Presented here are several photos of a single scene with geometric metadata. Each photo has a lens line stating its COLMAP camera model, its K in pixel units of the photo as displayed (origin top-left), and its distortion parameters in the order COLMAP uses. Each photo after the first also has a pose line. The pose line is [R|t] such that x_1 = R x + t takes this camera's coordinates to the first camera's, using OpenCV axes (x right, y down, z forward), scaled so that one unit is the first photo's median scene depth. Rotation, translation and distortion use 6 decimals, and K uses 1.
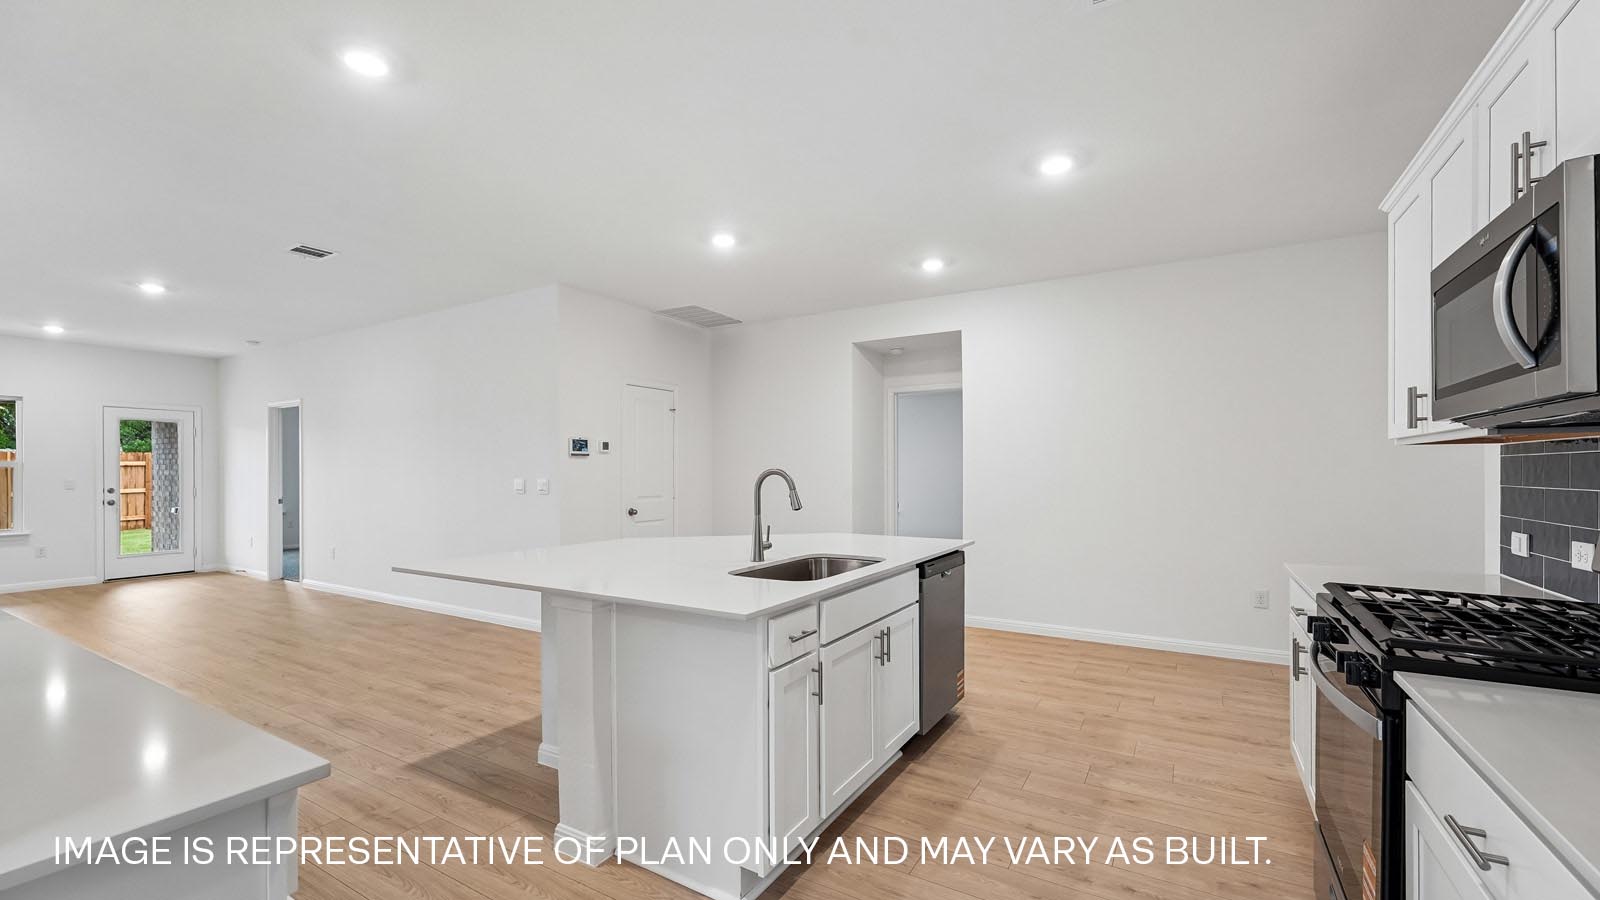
lens RADIAL K [[648.6, 0, 795.3], [0, 648.6, 483.7], [0, 0, 1]] dist [0.000553, -0.000099]
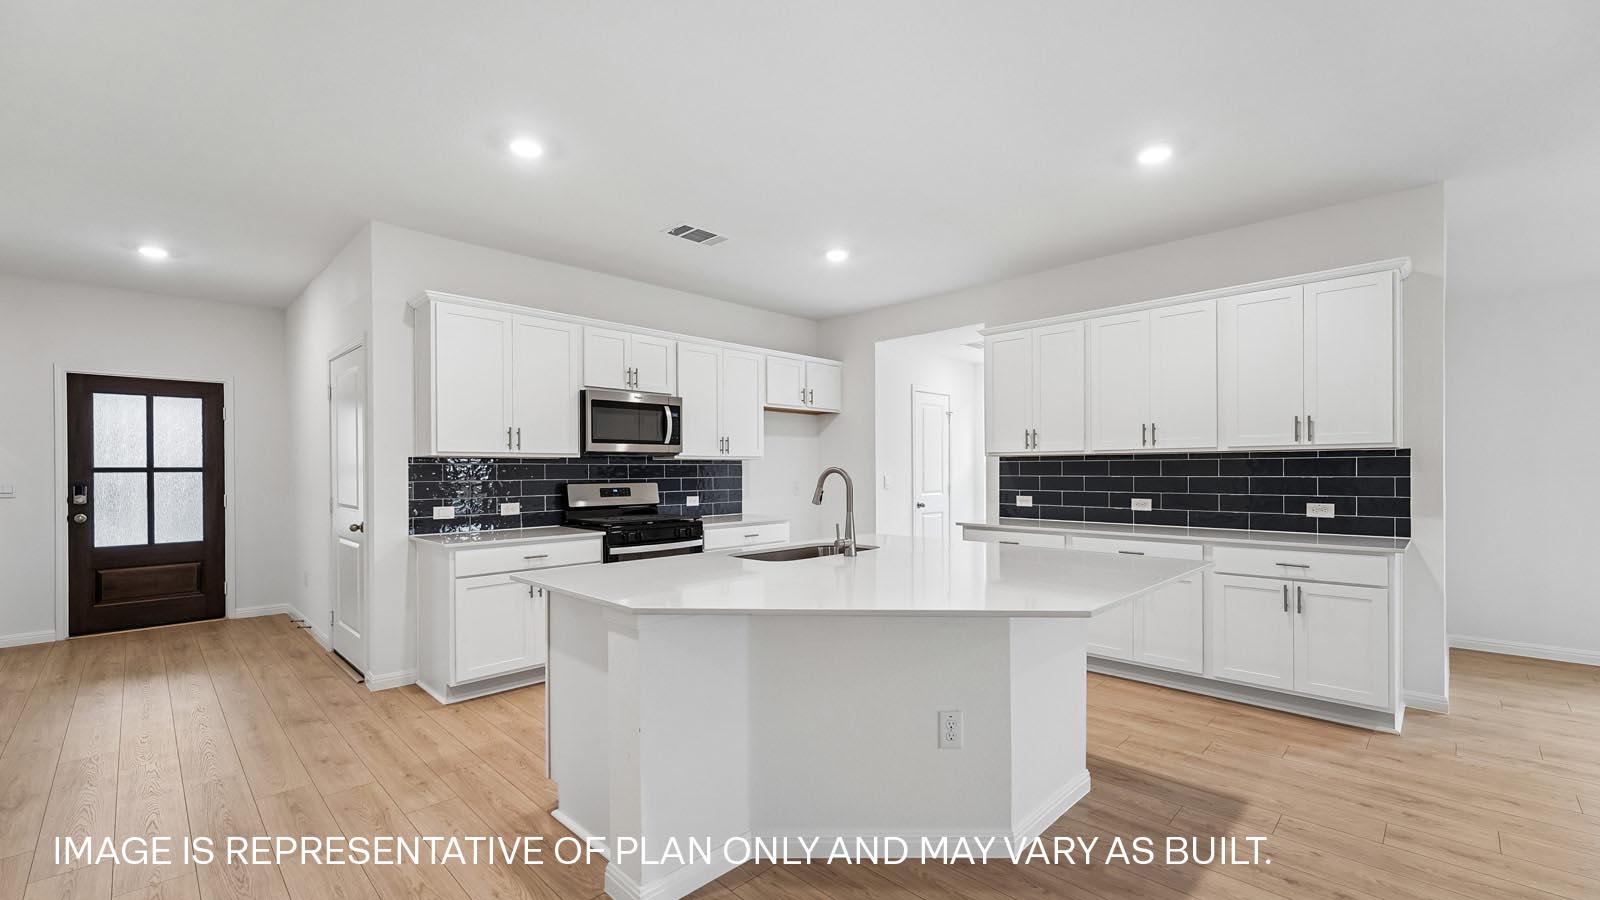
lens RADIAL K [[683.4, 0, 809.9], [0, 683.4, 475.7], [0, 0, 1]] dist [0.008239, -0.000006]
pose [[-0.973823, 0.004439, 0.227266, -0.154403], [0.010589, 0.999610, 0.025847, -0.023736], [-0.227063, 0.027577, -0.973490, 1.313977]]
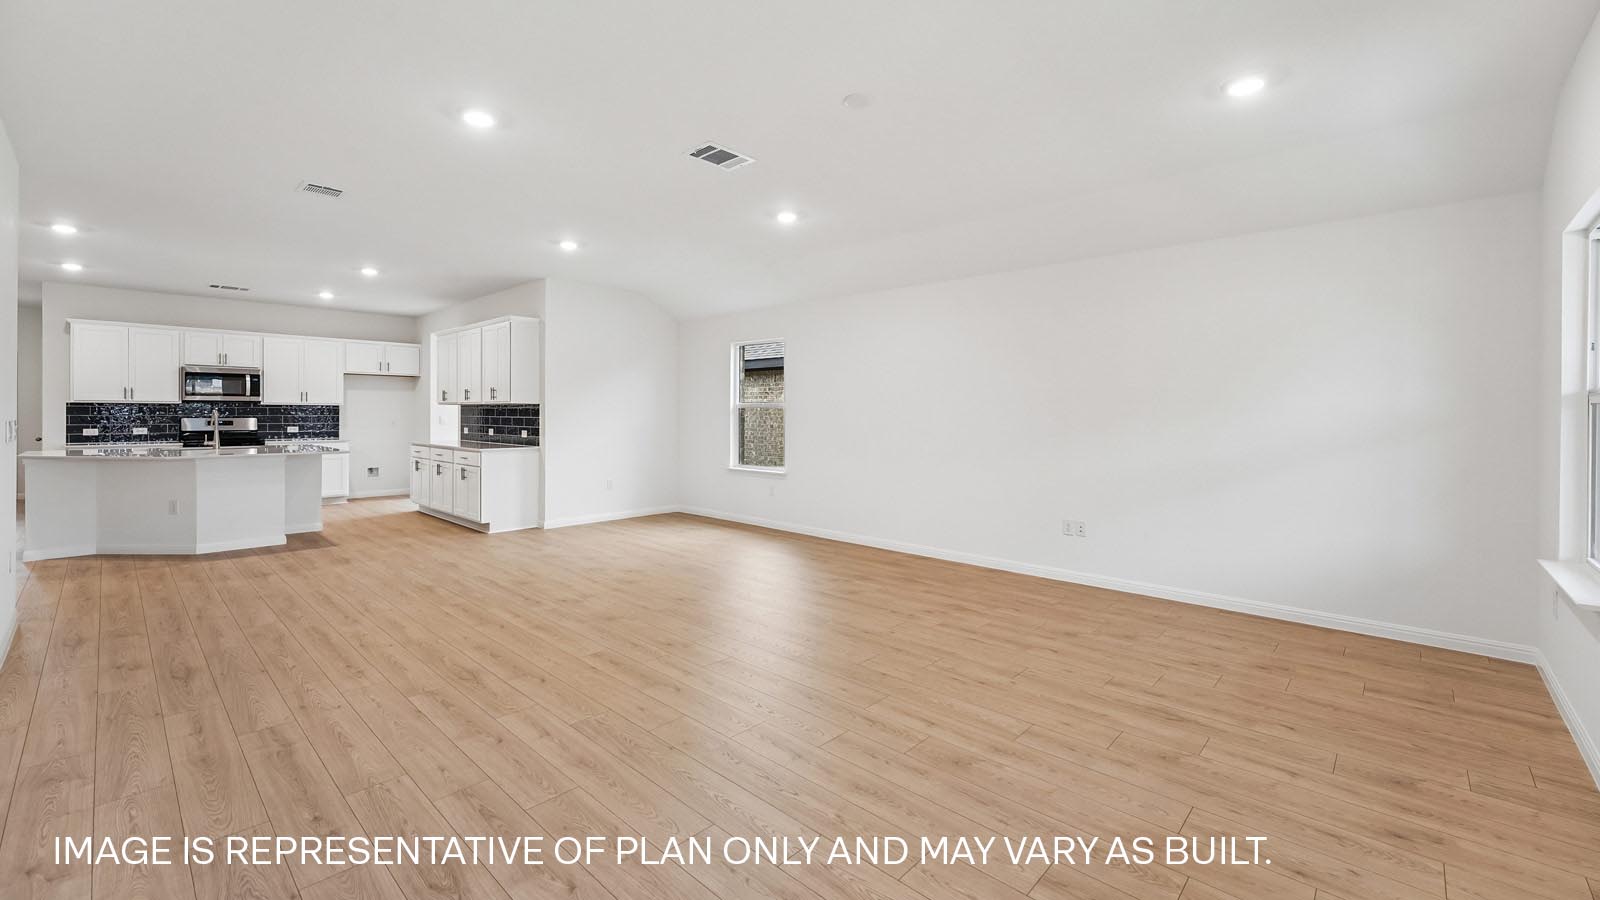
lens RADIAL K [[648.6, 0, 806.0], [0, 648.6, 411.0], [0, 0, 1]] dist [0.000553, -0.000099]
pose [[-0.980692, -0.001798, 0.195552, -1.640536], [0.000718, 0.999918, 0.012797, -0.028608], [-0.195559, 0.012691, -0.980610, 1.813417]]
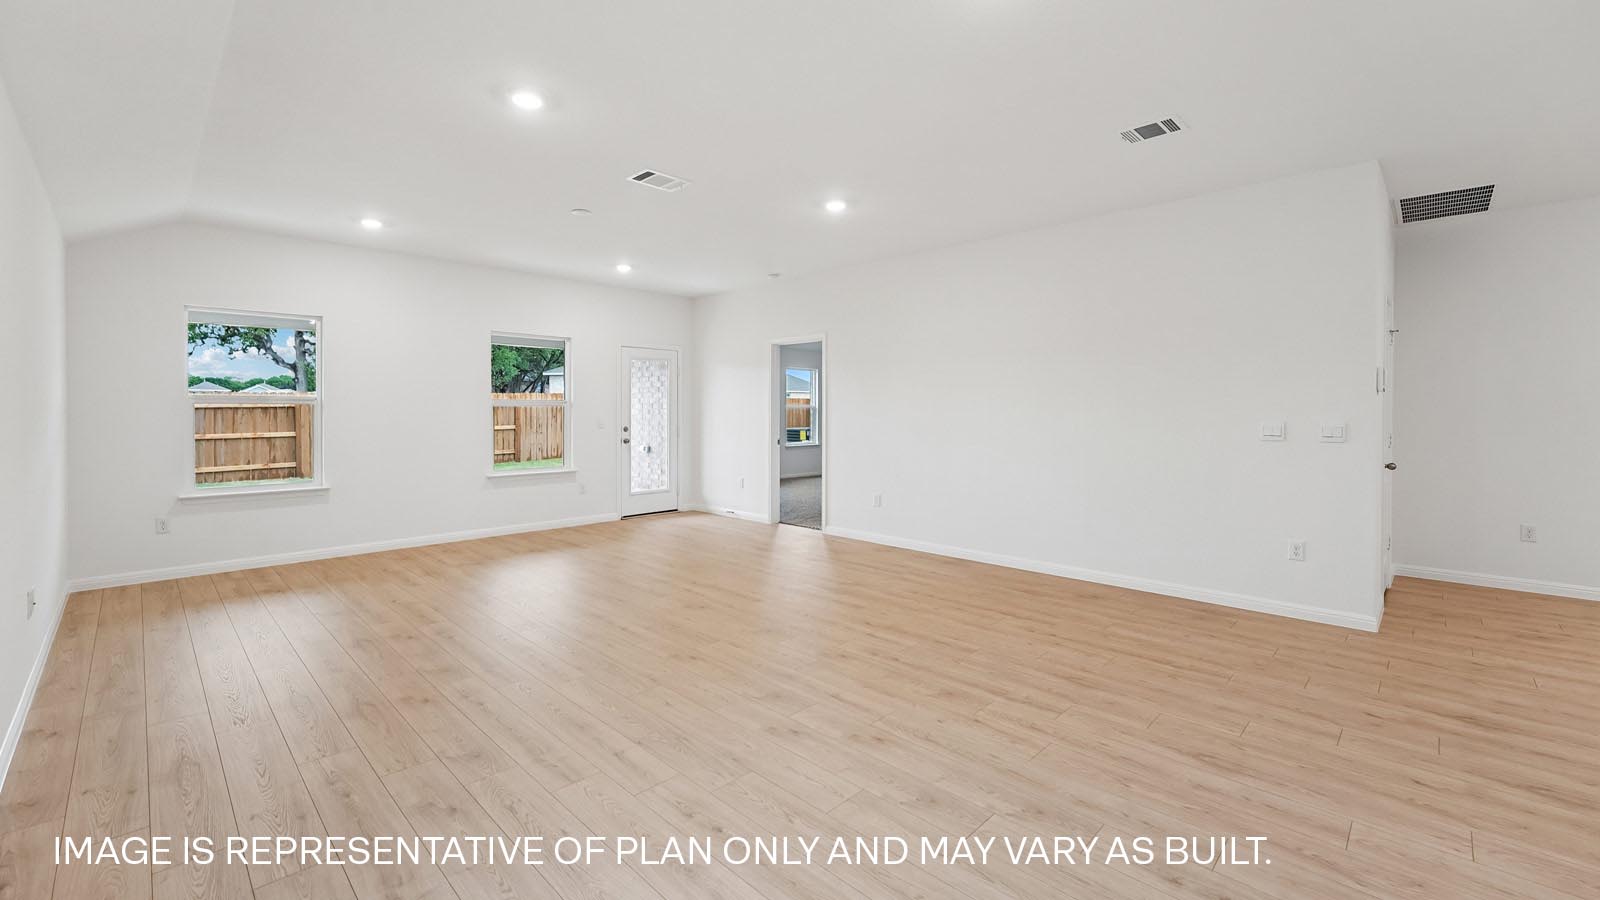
lens RADIAL K [[648.6, 0, 799.1], [0, 648.6, 415.3], [0, 0, 1]] dist [0.000553, -0.000099]
pose [[0.971634, 0.005343, -0.236427, -0.988847], [-0.008984, 0.999857, -0.014325, 0.002665], [0.236317, 0.016043, 0.971544, 0.141419]]
